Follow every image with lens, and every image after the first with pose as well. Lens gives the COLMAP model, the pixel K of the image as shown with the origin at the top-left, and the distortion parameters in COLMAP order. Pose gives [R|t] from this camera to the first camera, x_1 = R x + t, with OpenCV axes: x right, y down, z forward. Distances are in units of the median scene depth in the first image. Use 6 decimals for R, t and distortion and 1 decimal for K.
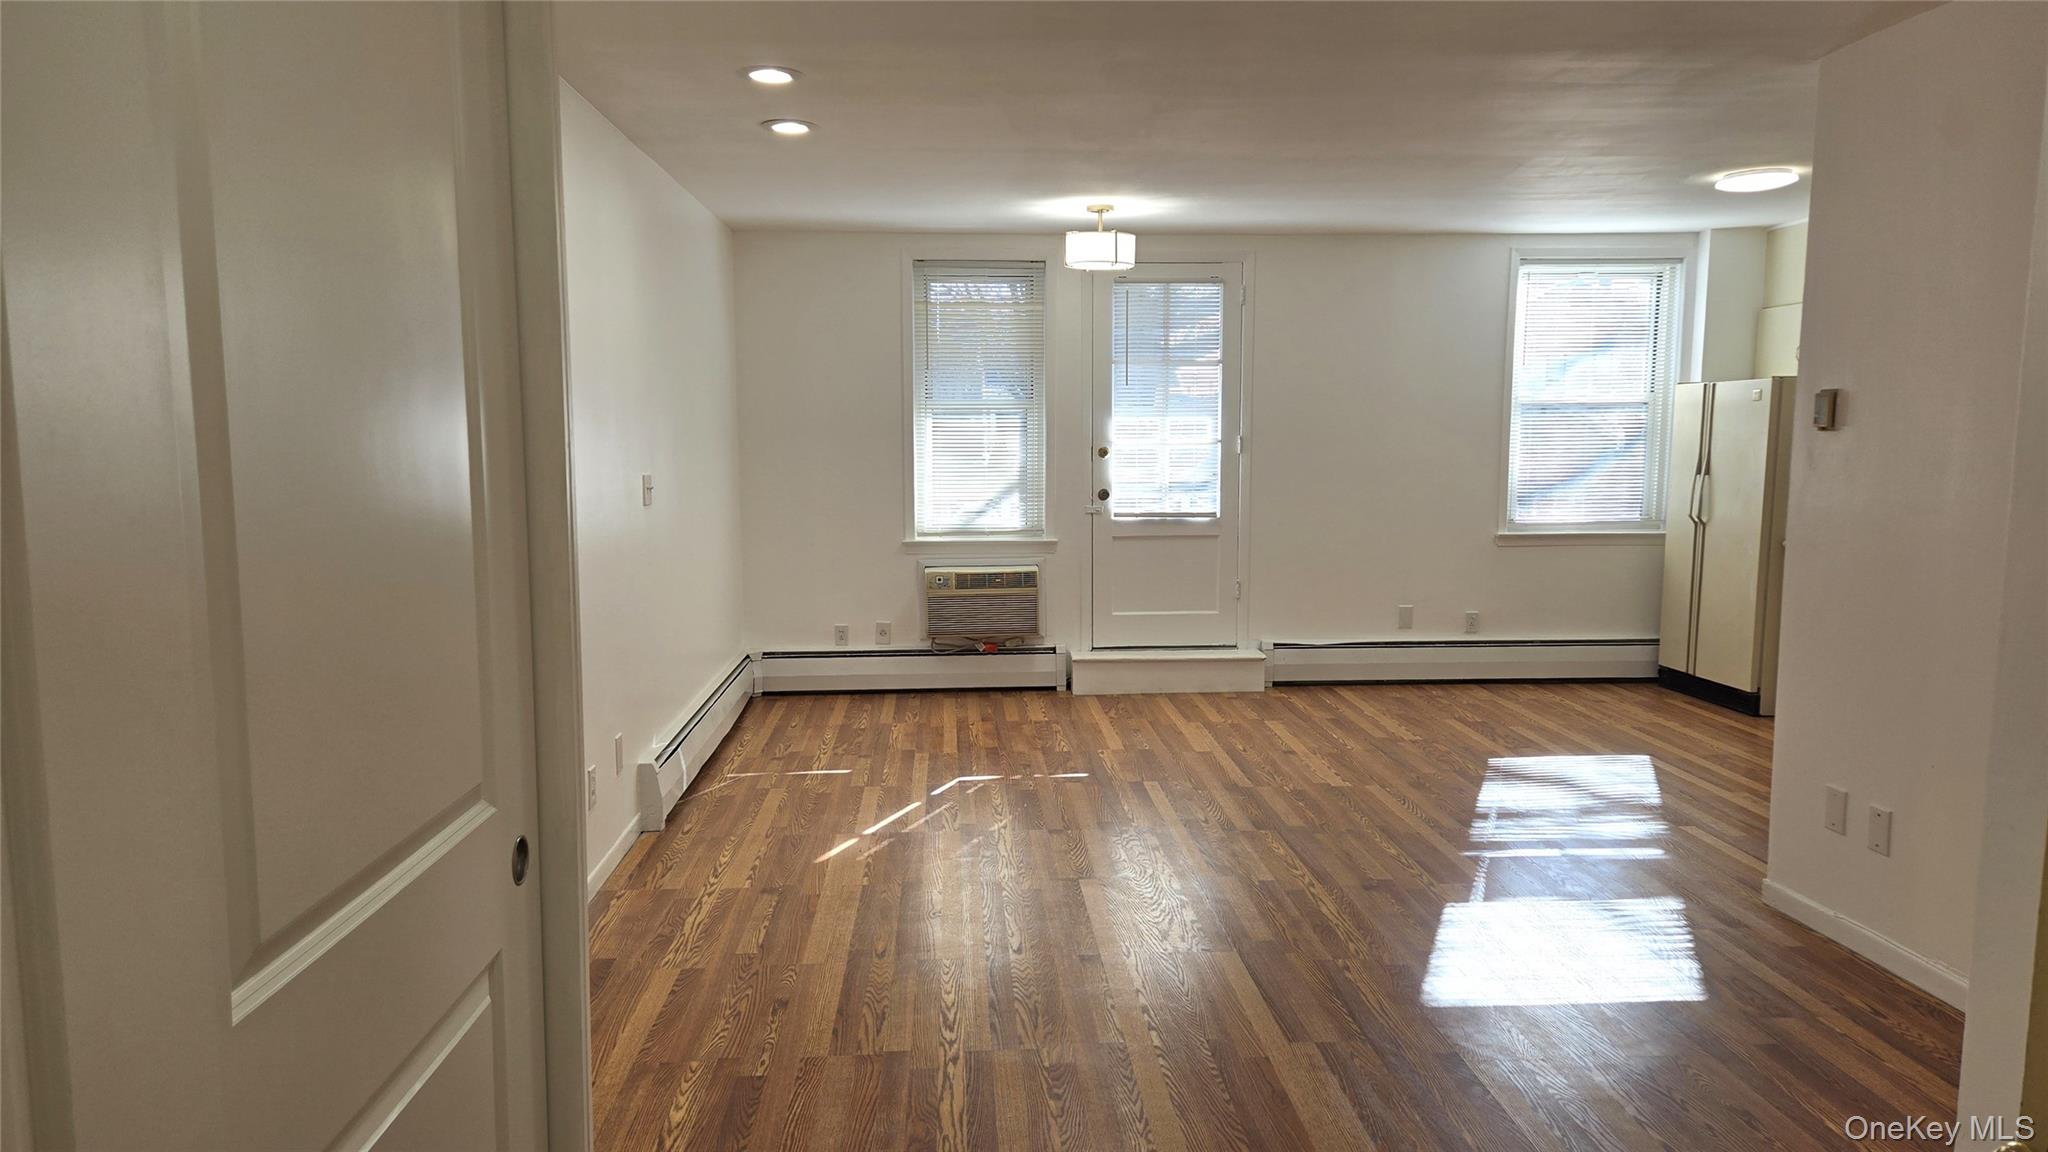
lens RADIAL K [[1332.3, 0, 1005.4], [0, 1332.3, 586.4], [0, 0, 1]] dist [0.079139, -0.064711]
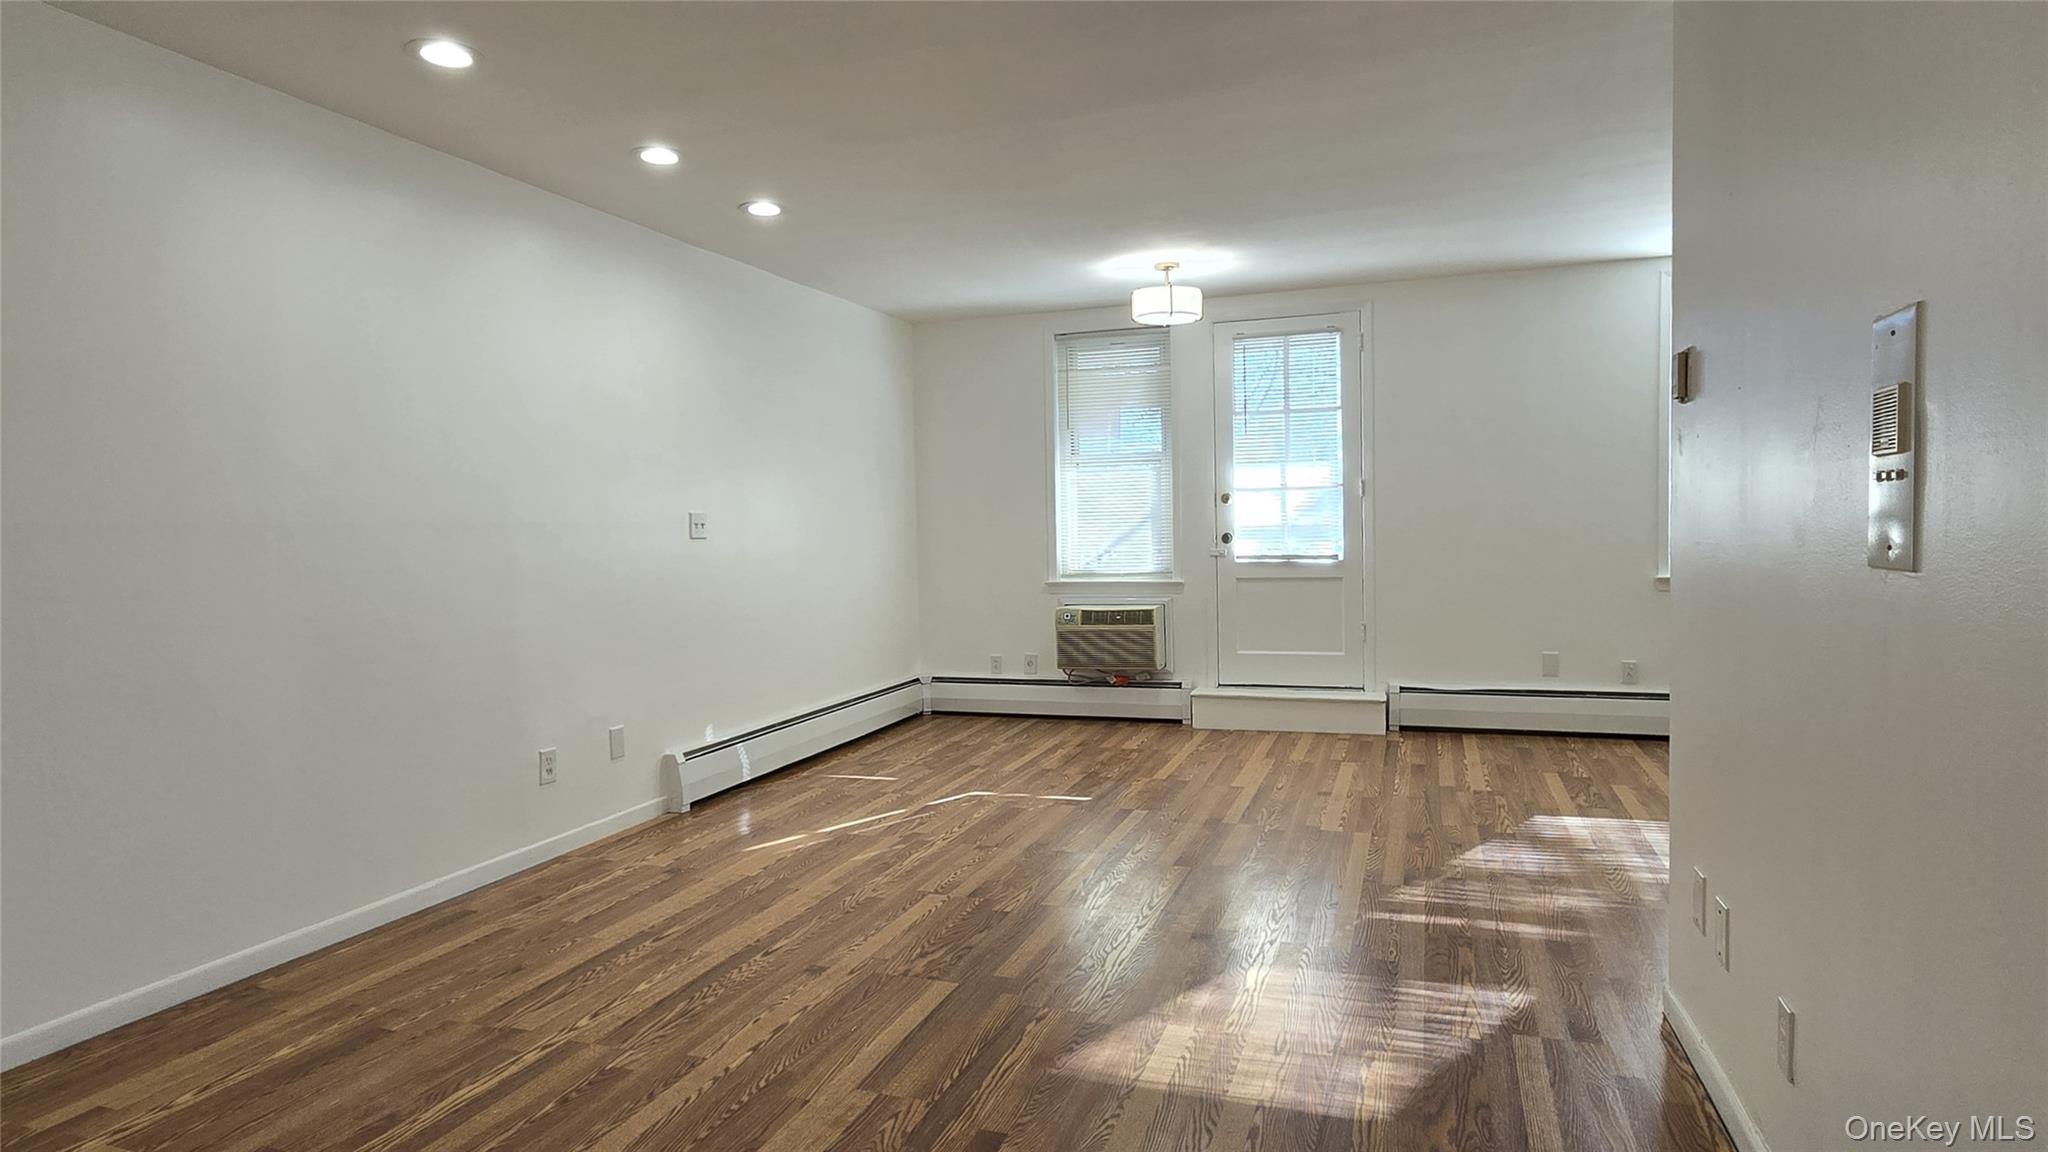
lens RADIAL K [[1086.4, 0, 1020.2], [0, 1086.4, 576.6], [0, 0, 1]] dist [-0.002744, 0.002714]
pose [[0.923730, 0.001472, -0.383041, 0.258483], [-0.025802, 0.997960, -0.058388, 0.015969], [0.382174, 0.063818, 0.921884, 0.153287]]
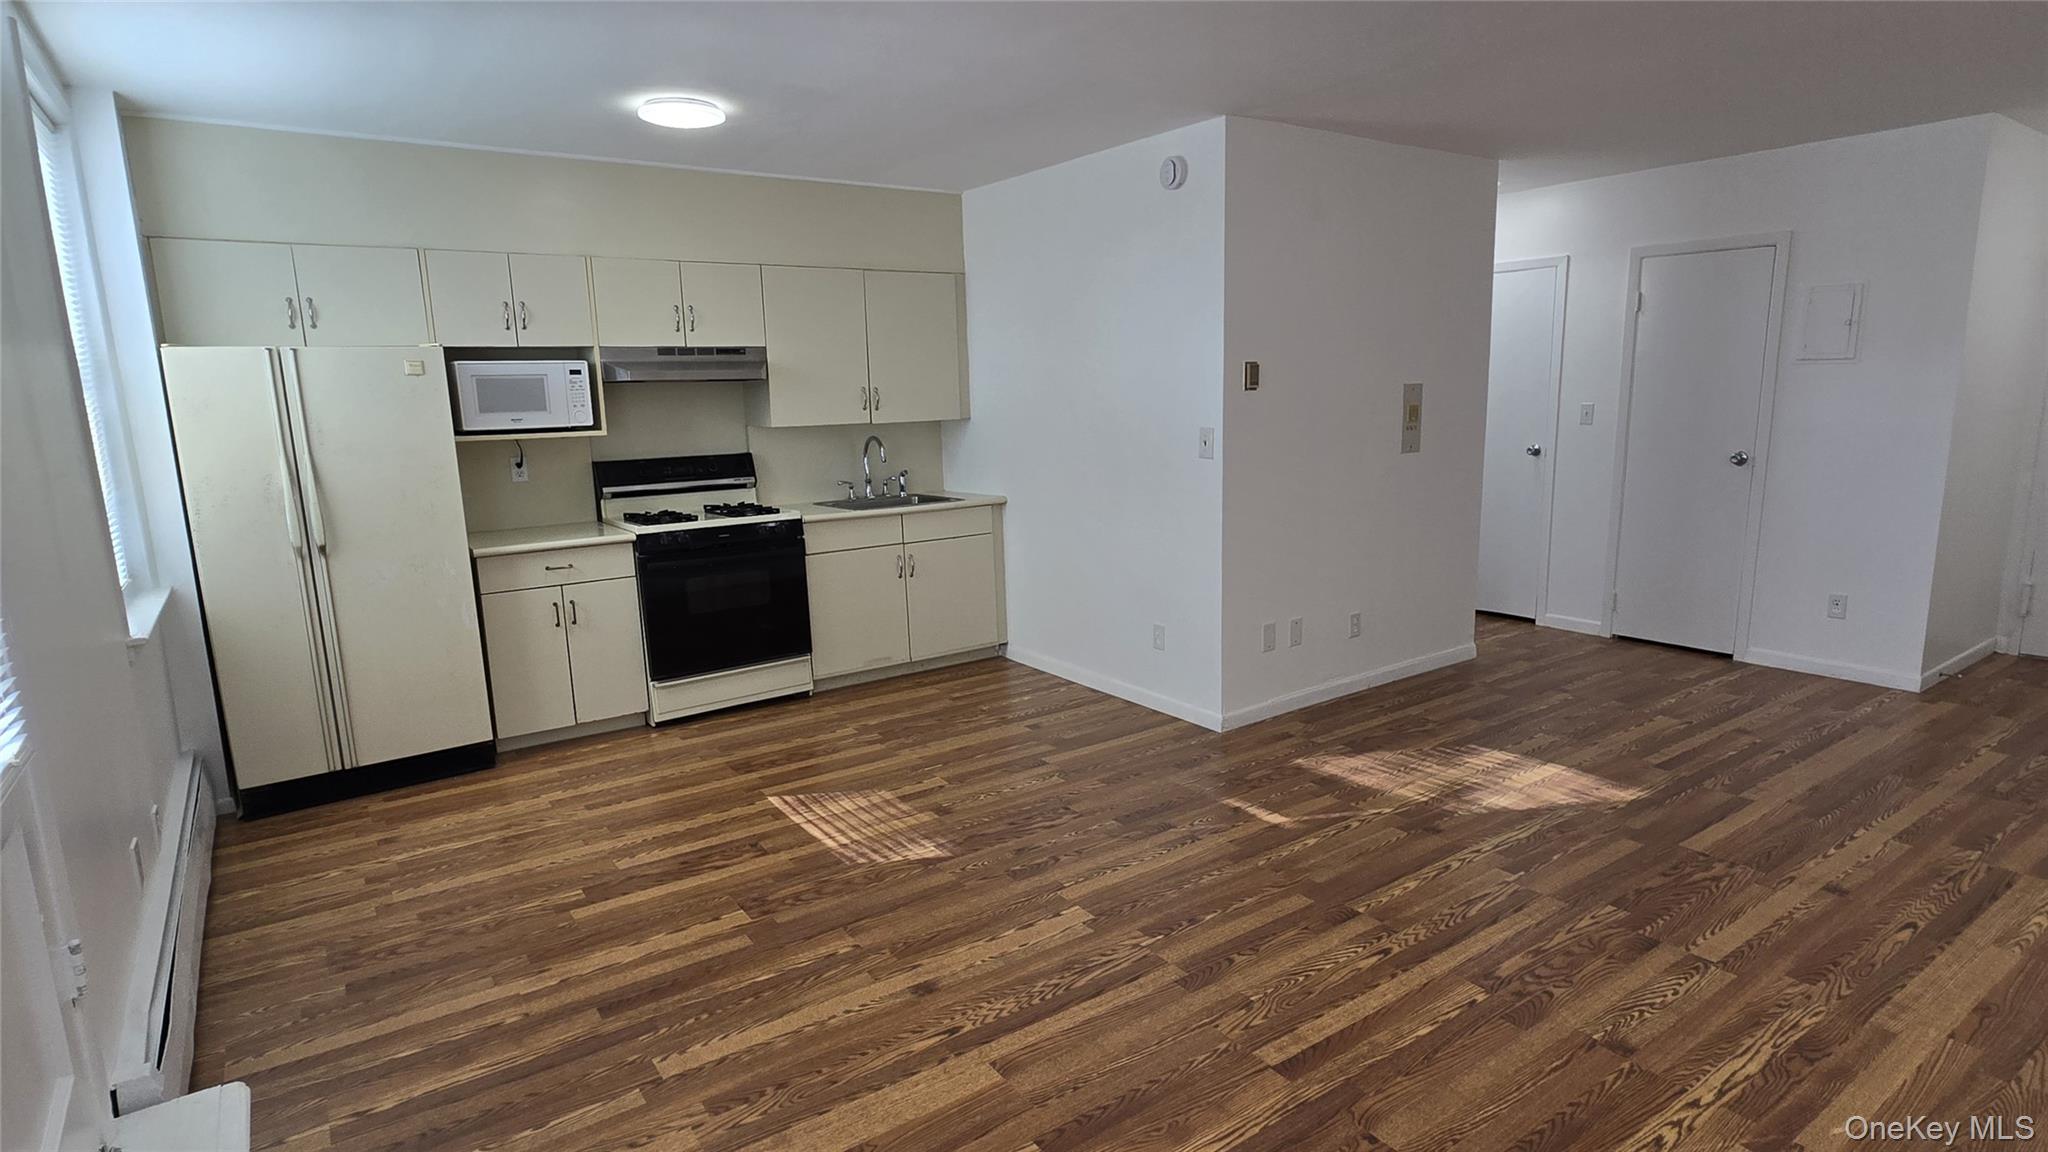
lens RADIAL K [[1086.4, 0, 1020.2], [0, 1086.4, 576.6], [0, 0, 1]] dist [-0.002744, 0.002714]
pose [[-0.537299, -0.131881, 0.833017, -0.135623], [0.124431, 0.964494, 0.232955, -0.117992], [-0.834162, 0.228819, -0.501812, 0.963404]]
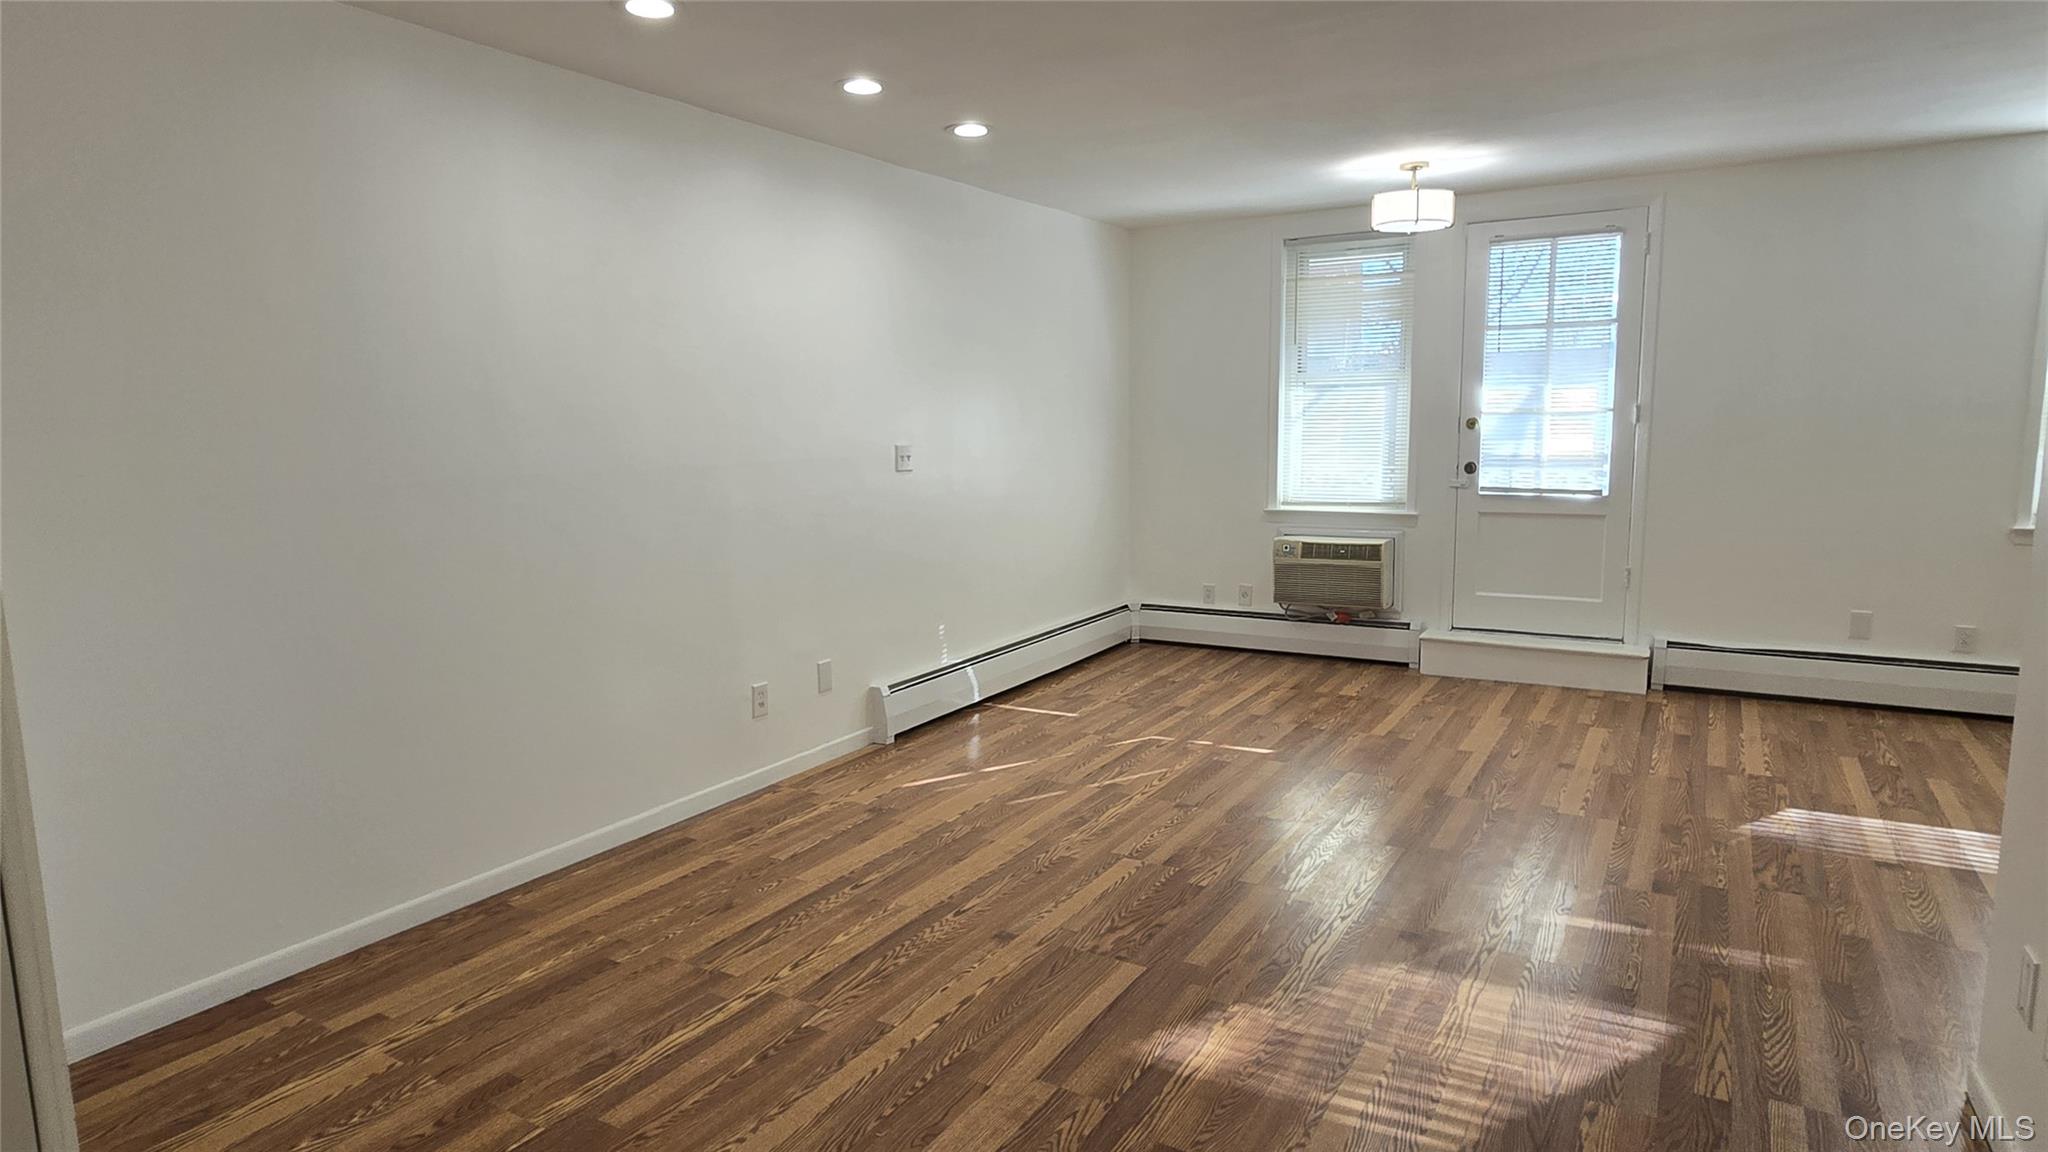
lens RADIAL K [[1117.4, 0, 1024.0], [0, 1117.4, 576.0], [0, 0, 1]] dist [-0.002636, 0.001365]
pose [[0.831923, 0.068507, -0.550646, 0.259543], [-0.050703, 0.997583, 0.047508, -0.014008], [0.552570, -0.011604, 0.833386, 0.164754]]
